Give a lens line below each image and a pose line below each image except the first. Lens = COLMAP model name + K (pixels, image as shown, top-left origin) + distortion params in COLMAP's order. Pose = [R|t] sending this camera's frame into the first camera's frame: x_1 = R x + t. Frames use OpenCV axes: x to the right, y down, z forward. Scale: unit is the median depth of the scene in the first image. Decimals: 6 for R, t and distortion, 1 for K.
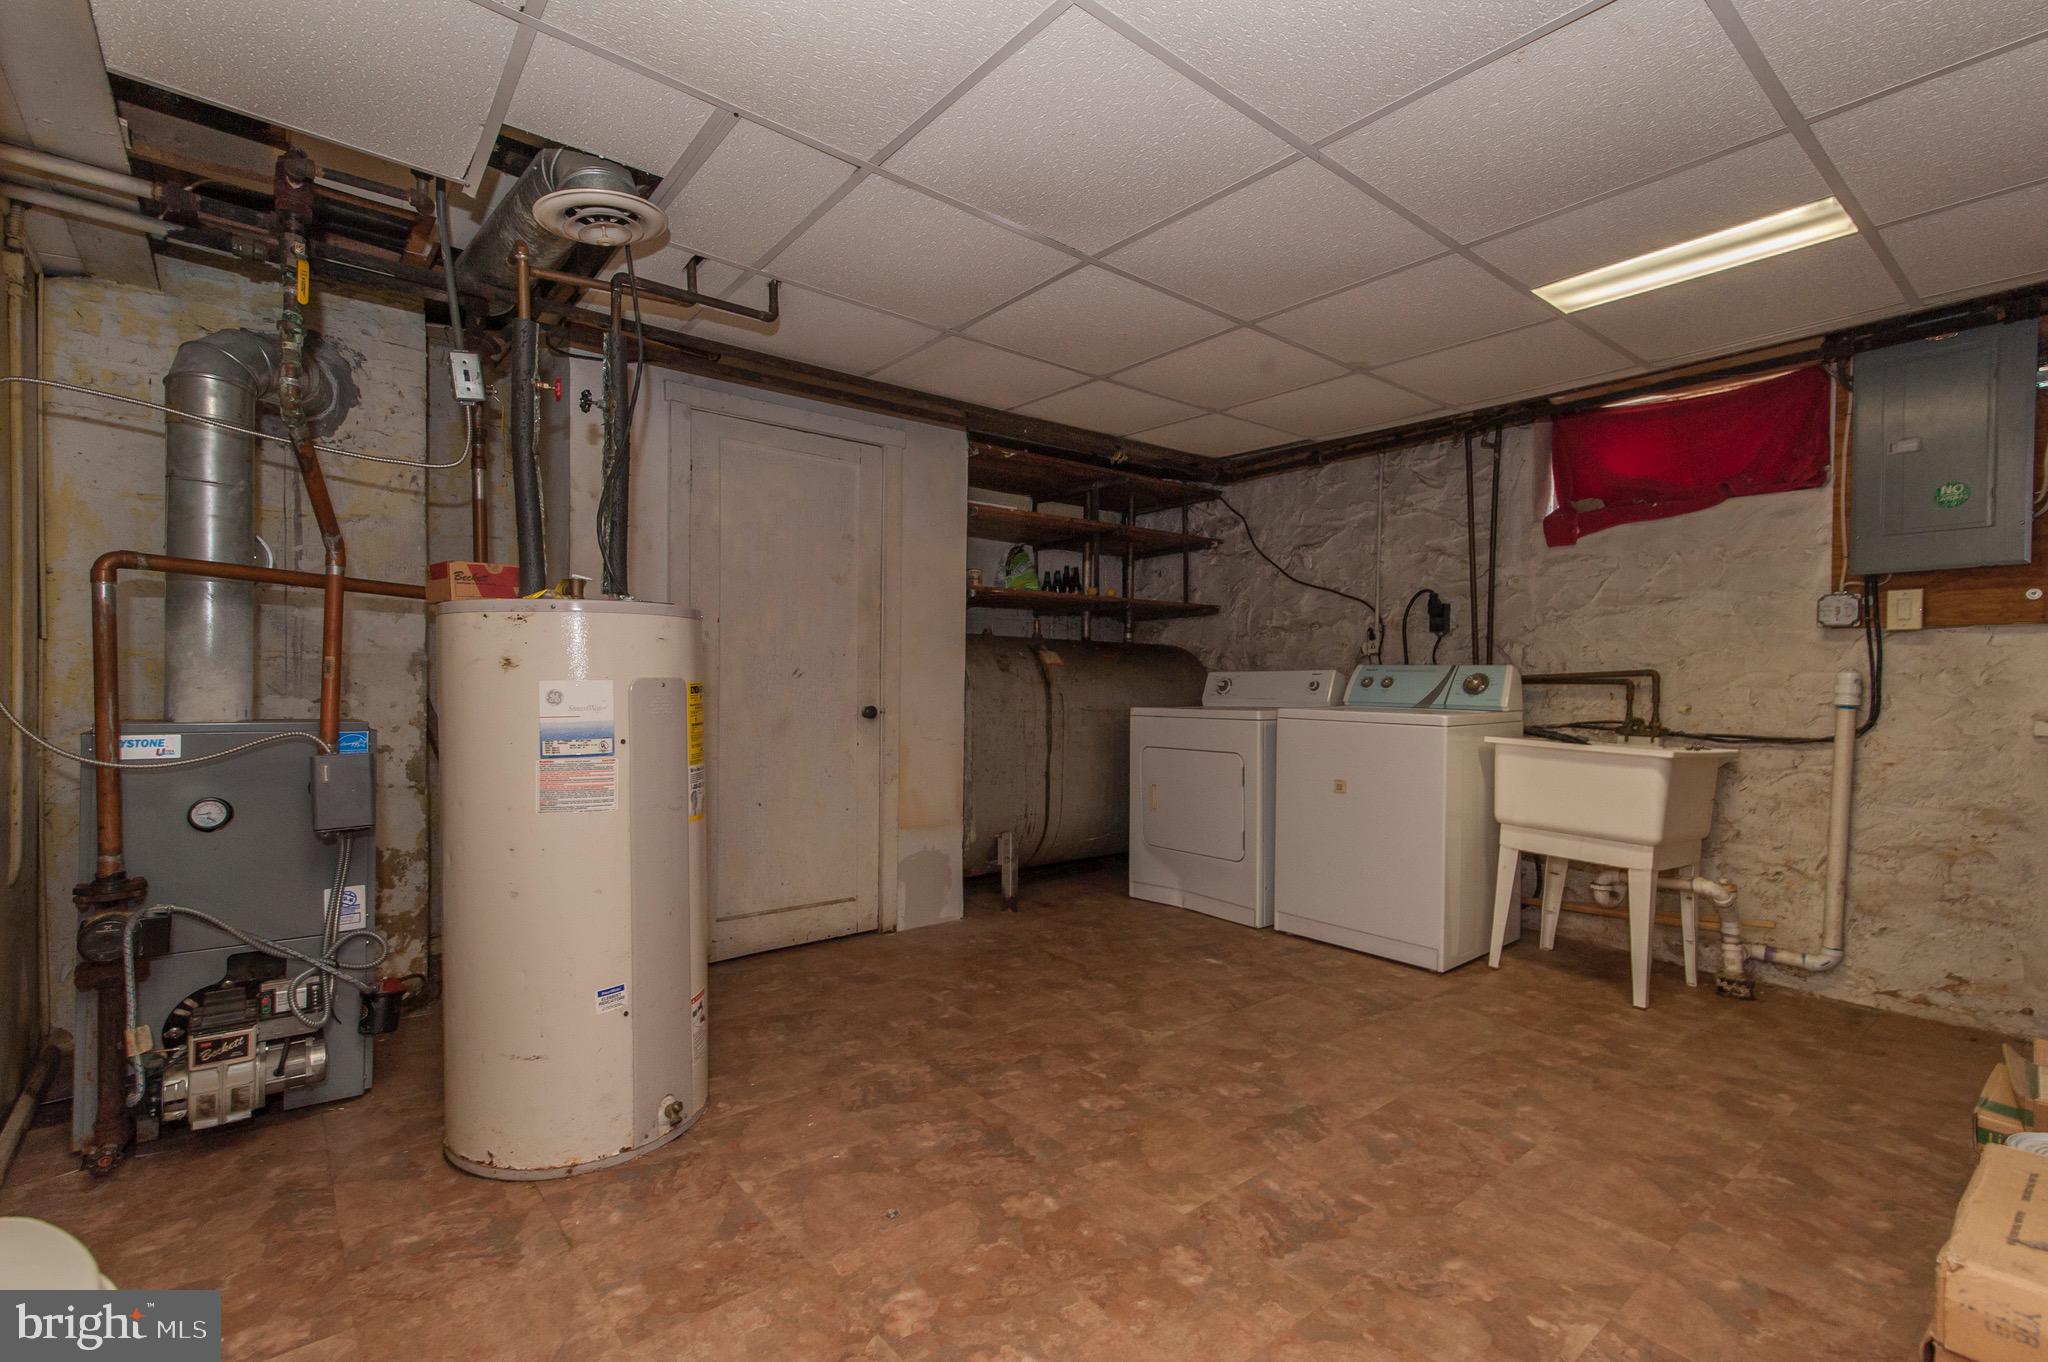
lens RADIAL K [[923.6, 0, 1020.5], [0, 923.6, 687.5], [0, 0, 1]] dist [0.016868, -0.002703]
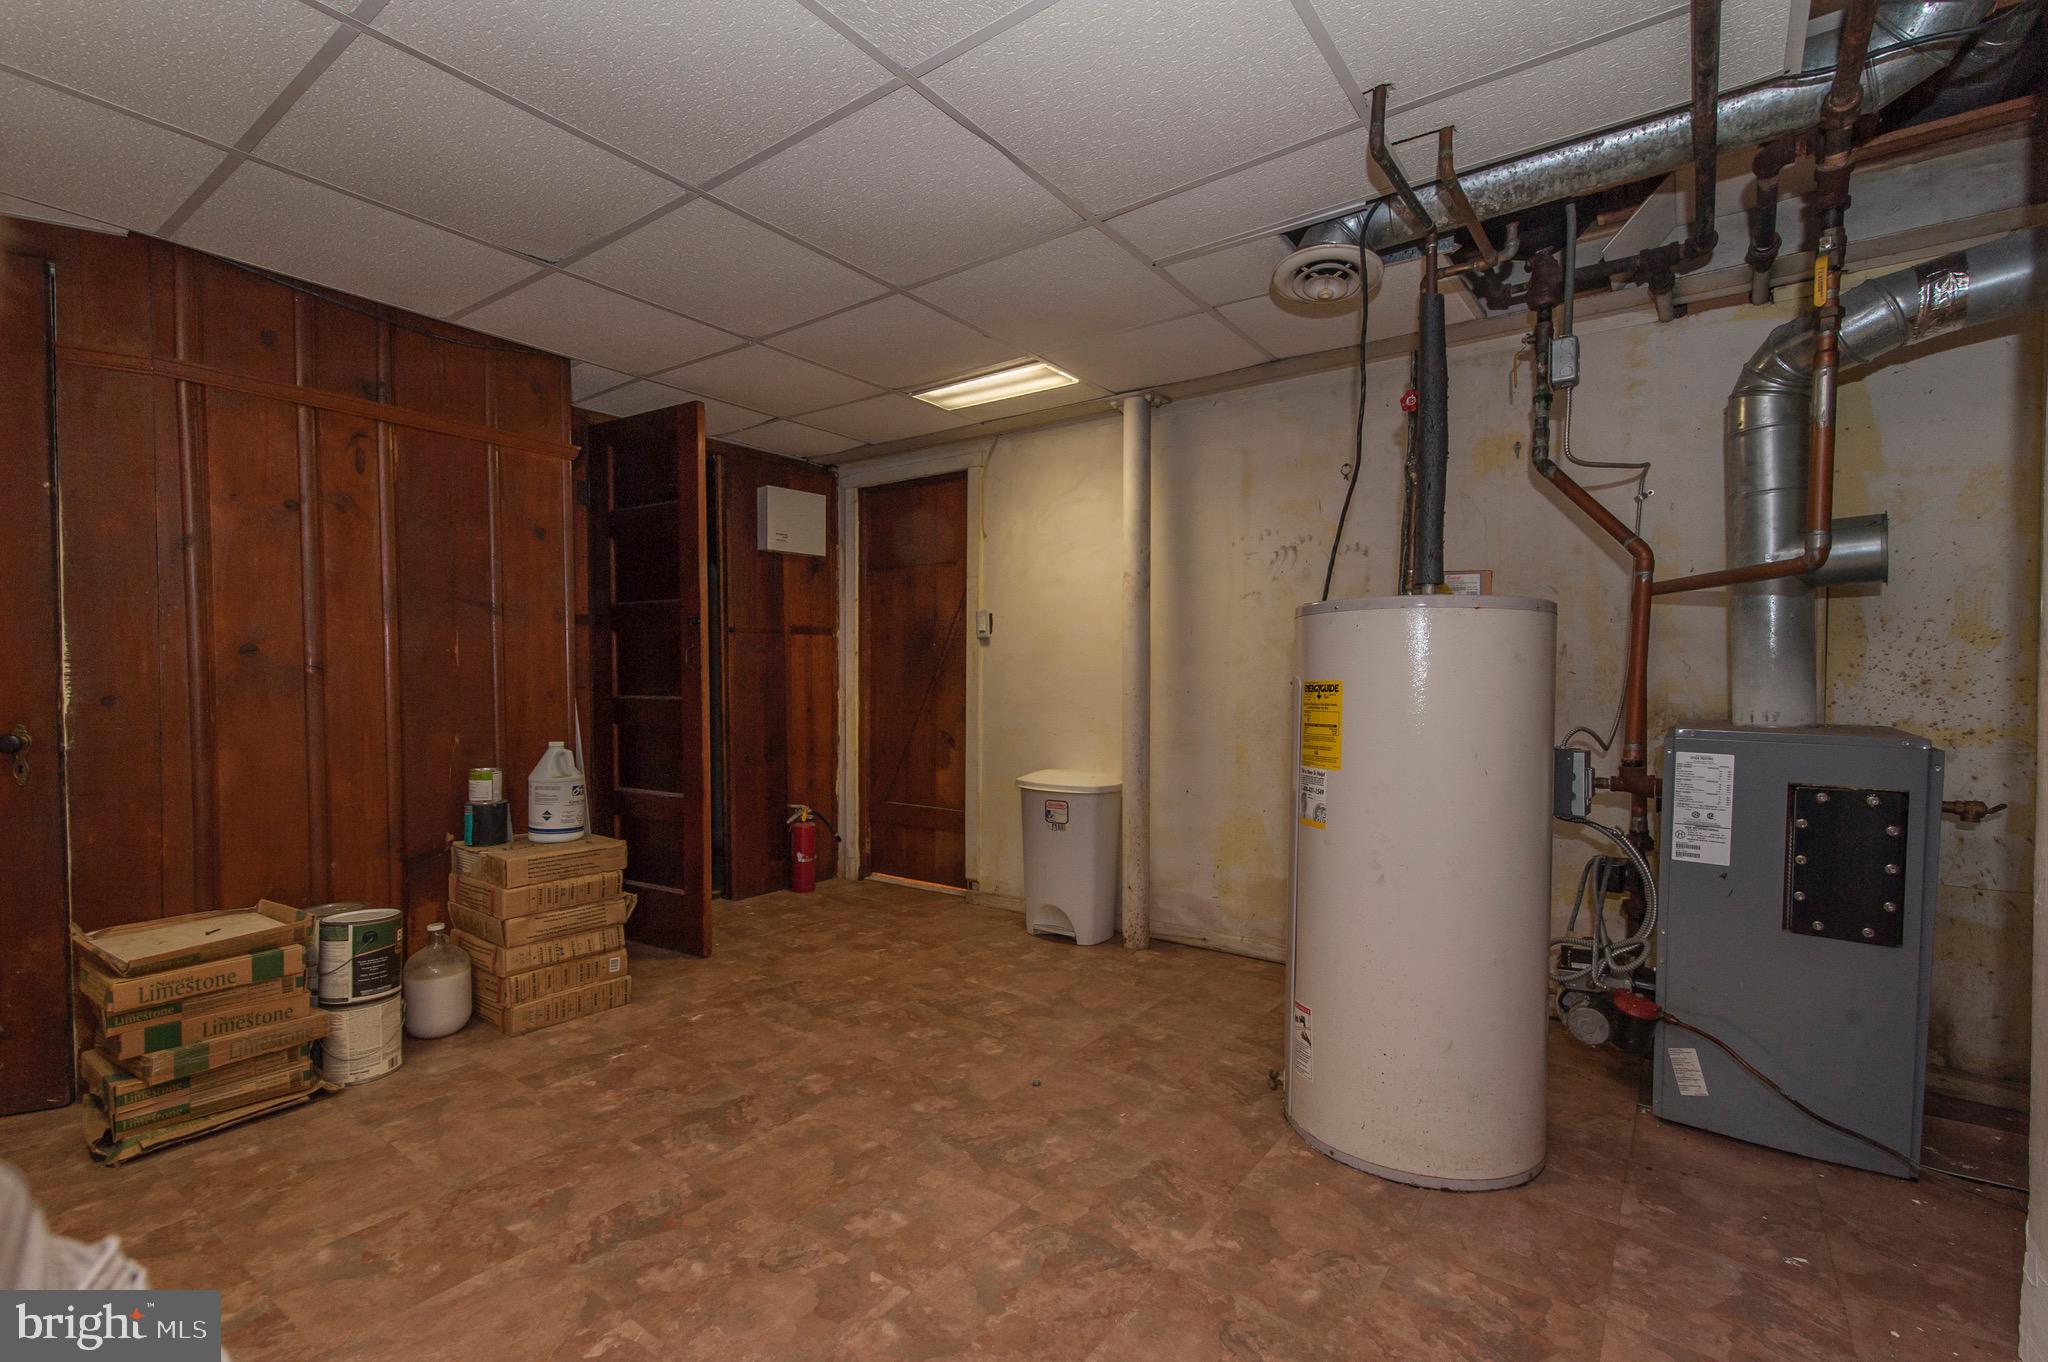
lens RADIAL K [[923.6, 0, 1023.9], [0, 923.6, 680.9], [0, 0, 1]] dist [0.016868, -0.002703]
pose [[-0.968137, -0.012990, -0.250083, 0.181243], [-0.014995, 0.999869, 0.006114, -0.006428], [0.249971, 0.009669, -0.968205, 1.915331]]
